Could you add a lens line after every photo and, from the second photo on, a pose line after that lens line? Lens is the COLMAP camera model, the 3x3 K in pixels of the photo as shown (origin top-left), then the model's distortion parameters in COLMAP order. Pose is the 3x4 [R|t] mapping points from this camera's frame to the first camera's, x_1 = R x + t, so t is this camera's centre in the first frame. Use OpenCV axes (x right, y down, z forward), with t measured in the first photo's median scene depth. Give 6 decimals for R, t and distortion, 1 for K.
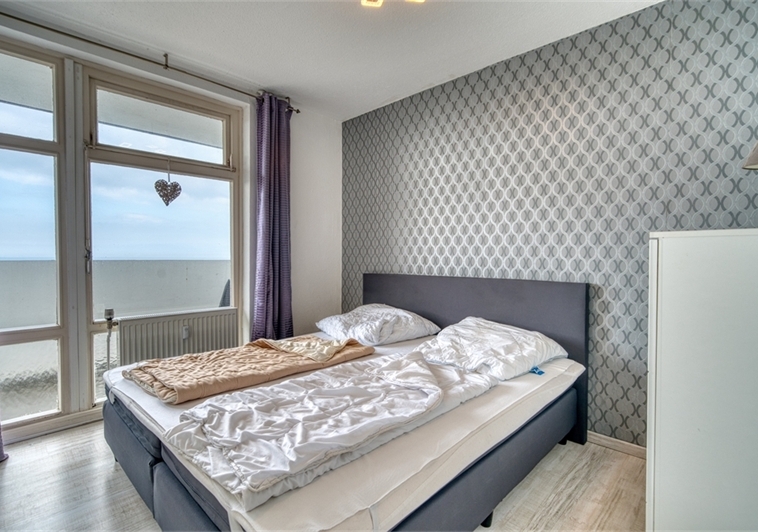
lens RADIAL K [[372.8, 0, 379.6], [0, 372.8, 266.4], [0, 0, 1]] dist [-0.001397, -0.000562]
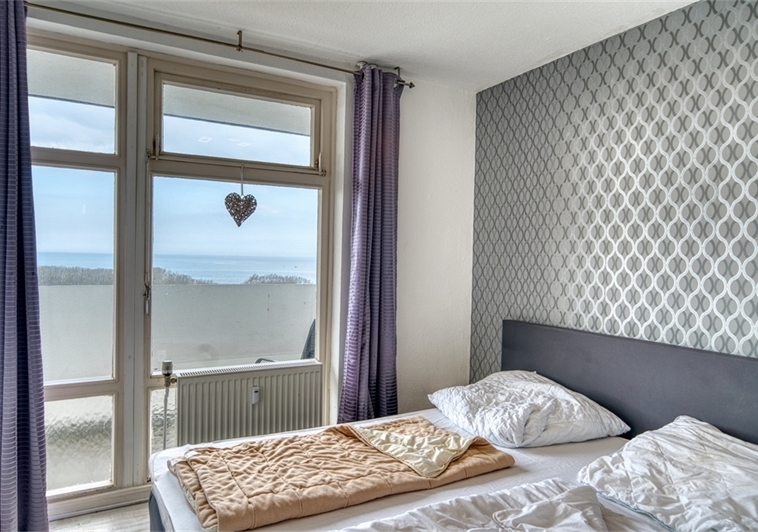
lens RADIAL K [[513.1, 0, 378.0], [0, 513.1, 265.4], [0, 0, 1]] dist [-0.002823, 0.002844]
pose [[0.955389, 0.021580, -0.294560, 0.013367], [-0.025377, 0.999637, -0.009074, -0.081911], [0.294258, 0.016144, 0.955590, 0.082211]]
